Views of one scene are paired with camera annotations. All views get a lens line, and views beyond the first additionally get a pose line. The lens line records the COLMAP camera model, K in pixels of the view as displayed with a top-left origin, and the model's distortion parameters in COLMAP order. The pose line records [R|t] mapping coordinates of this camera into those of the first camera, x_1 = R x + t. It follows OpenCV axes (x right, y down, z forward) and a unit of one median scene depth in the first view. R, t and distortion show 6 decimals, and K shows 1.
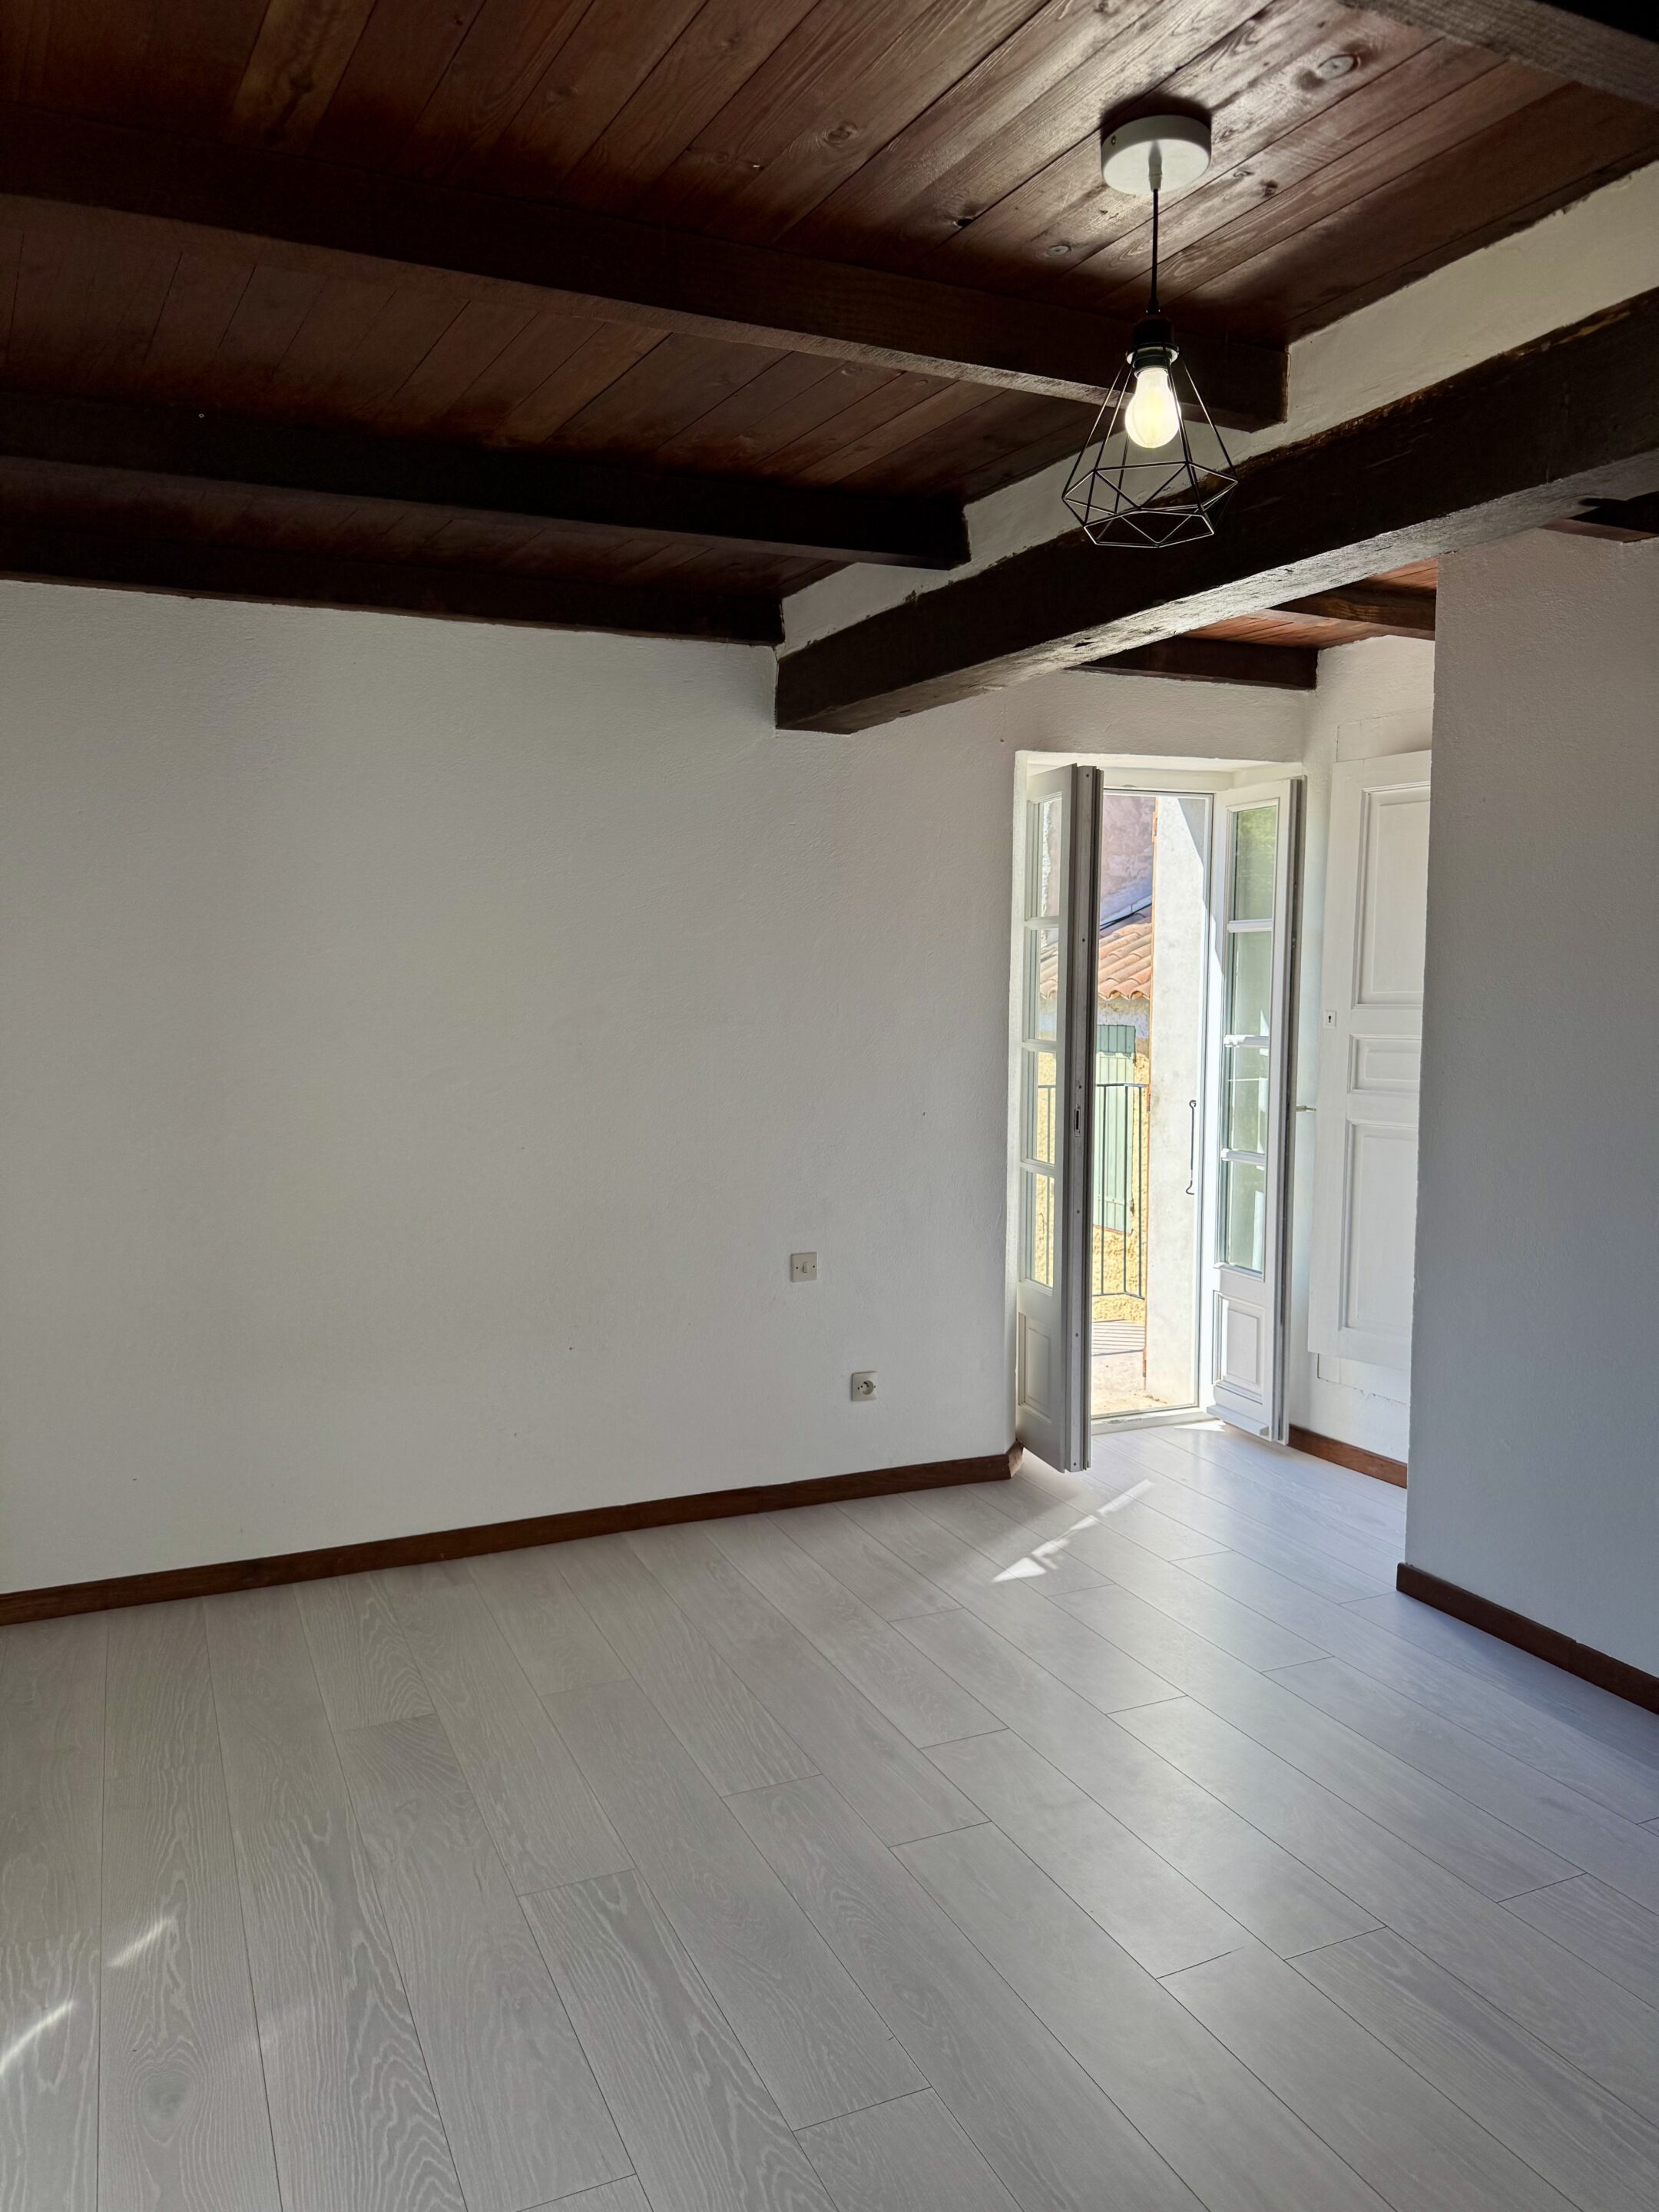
lens RADIAL K [[1587.0, 0, 828.4], [0, 1587.0, 1112.4], [0, 0, 1]] dist [0.087634, -0.096212]
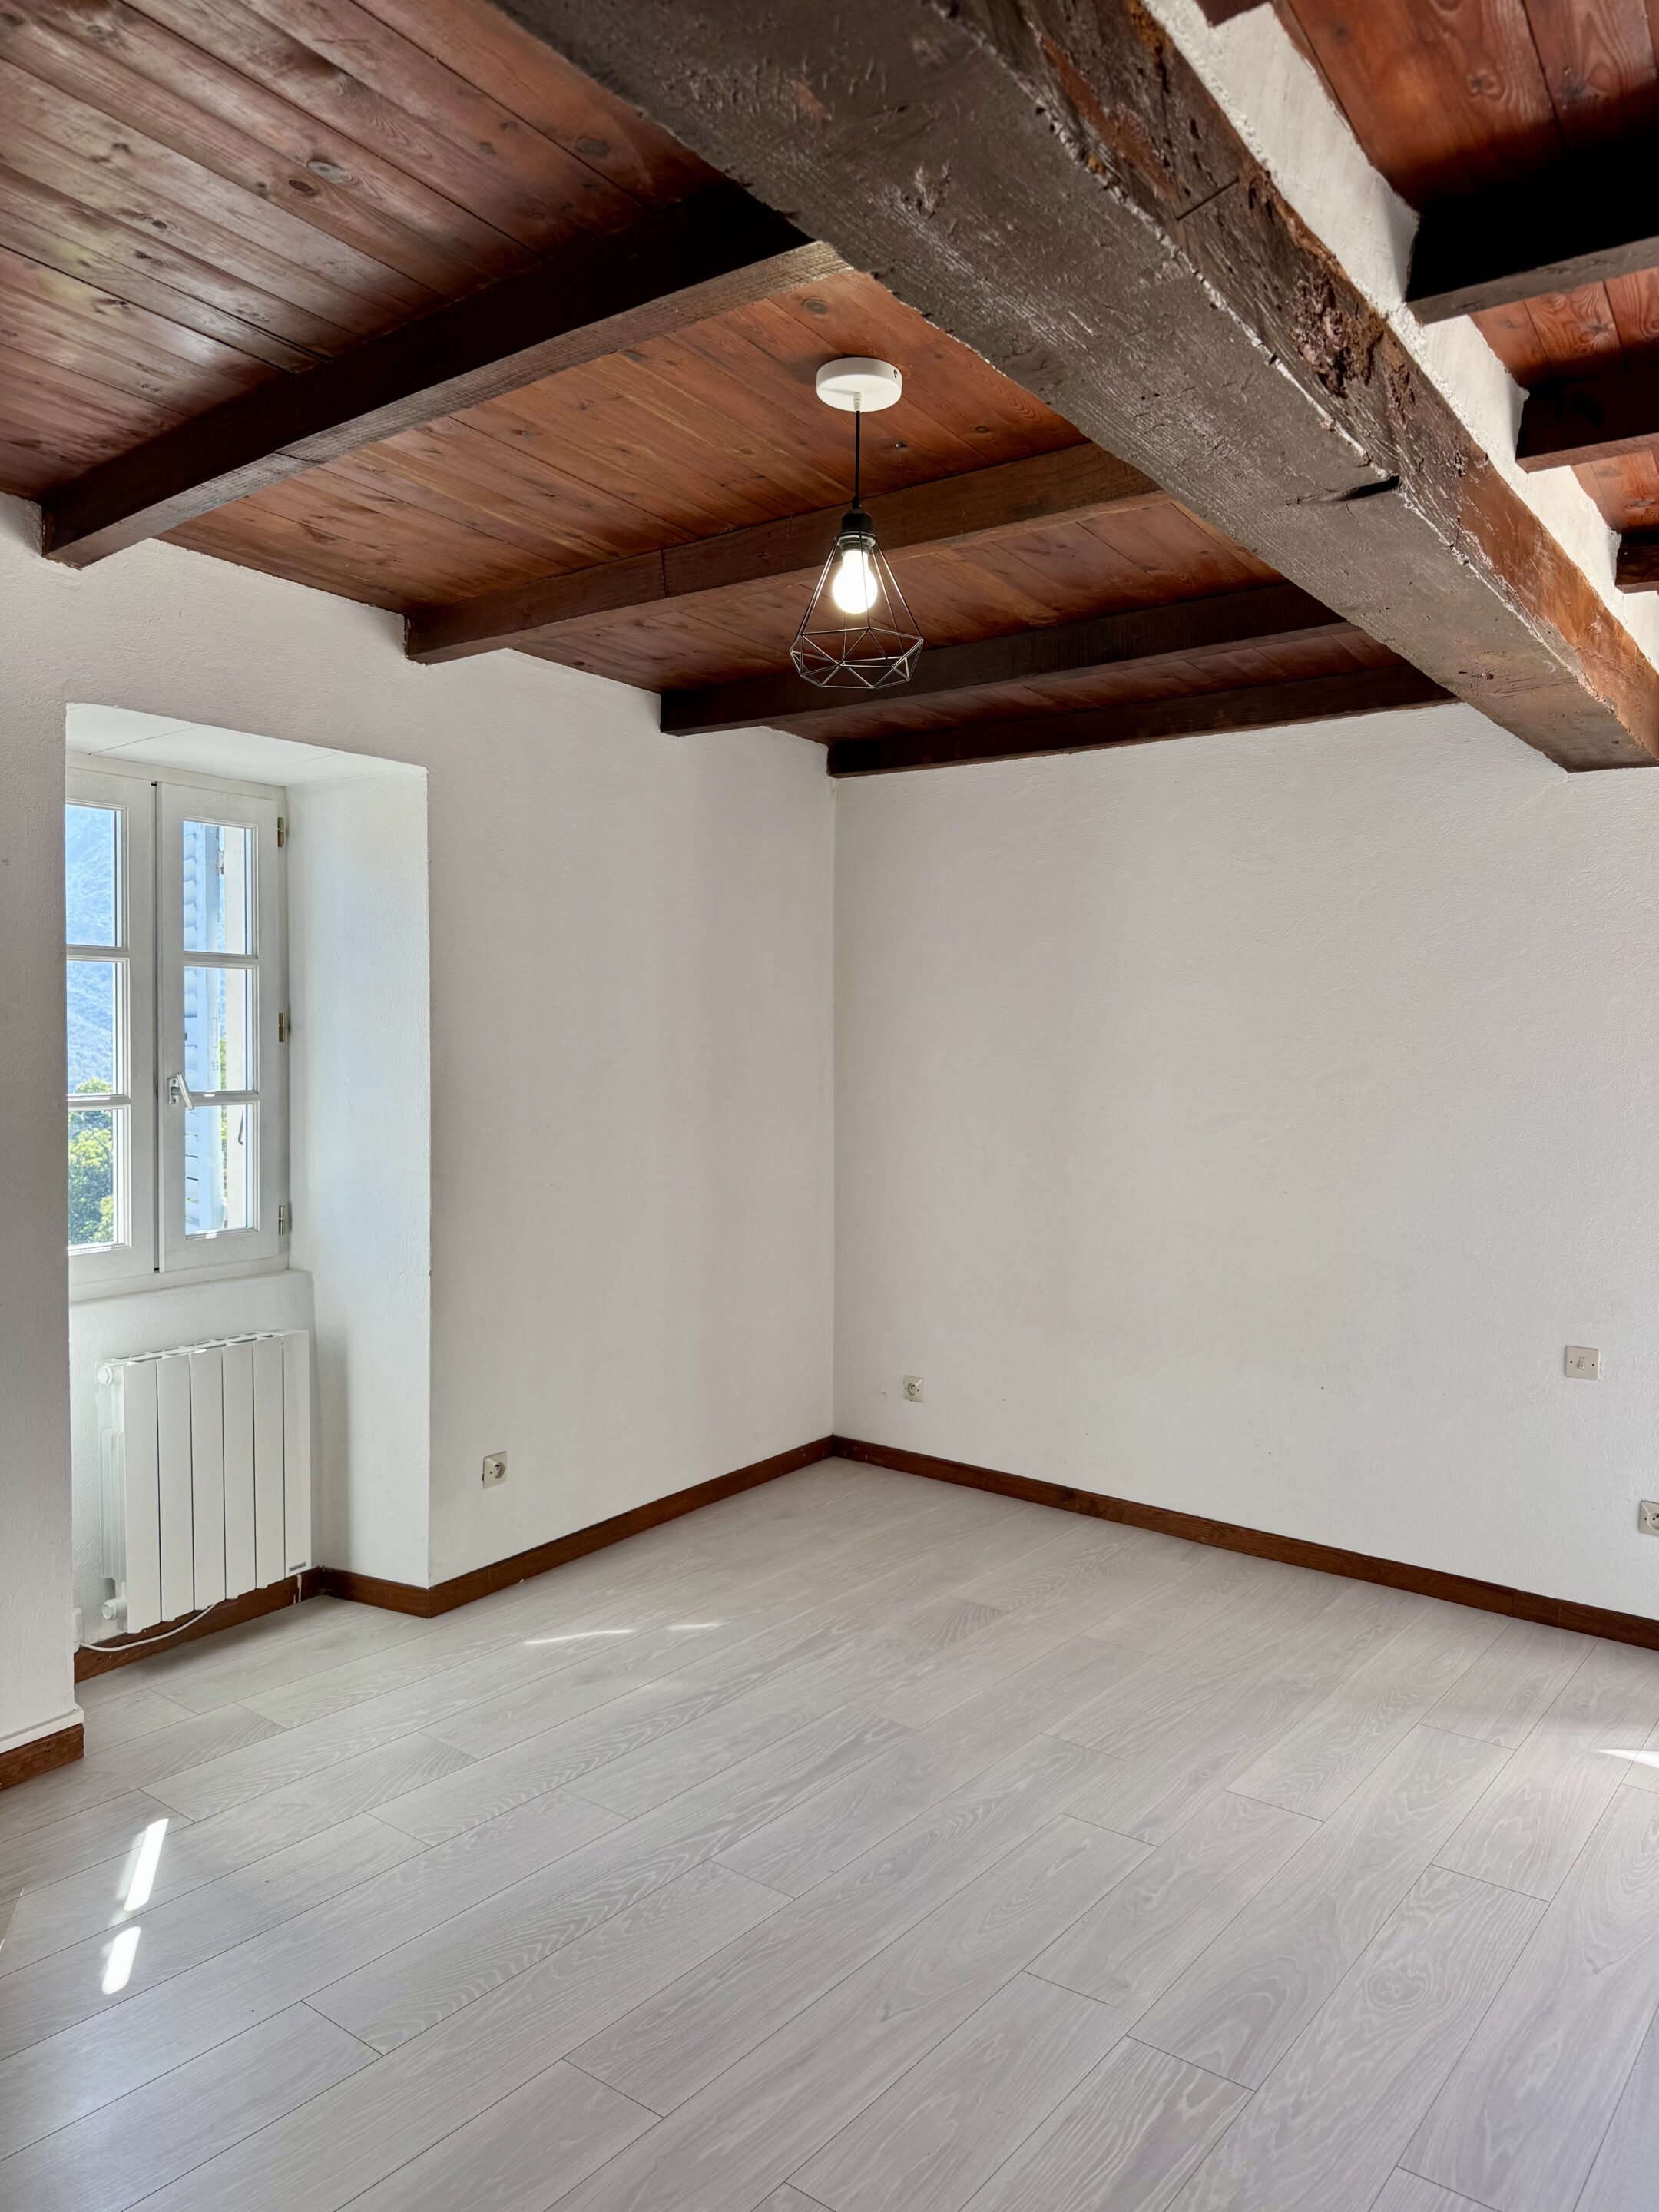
lens RADIAL K [[1583.0, 0, 829.0], [0, 1583.0, 1106.5], [0, 0, 1]] dist [0.008951, -0.008161]
pose [[0.463144, 0.052042, -0.884754, 0.701737], [-0.088729, 0.995982, 0.012137, -0.025458], [0.881831, 0.072882, 0.465900, 0.236891]]
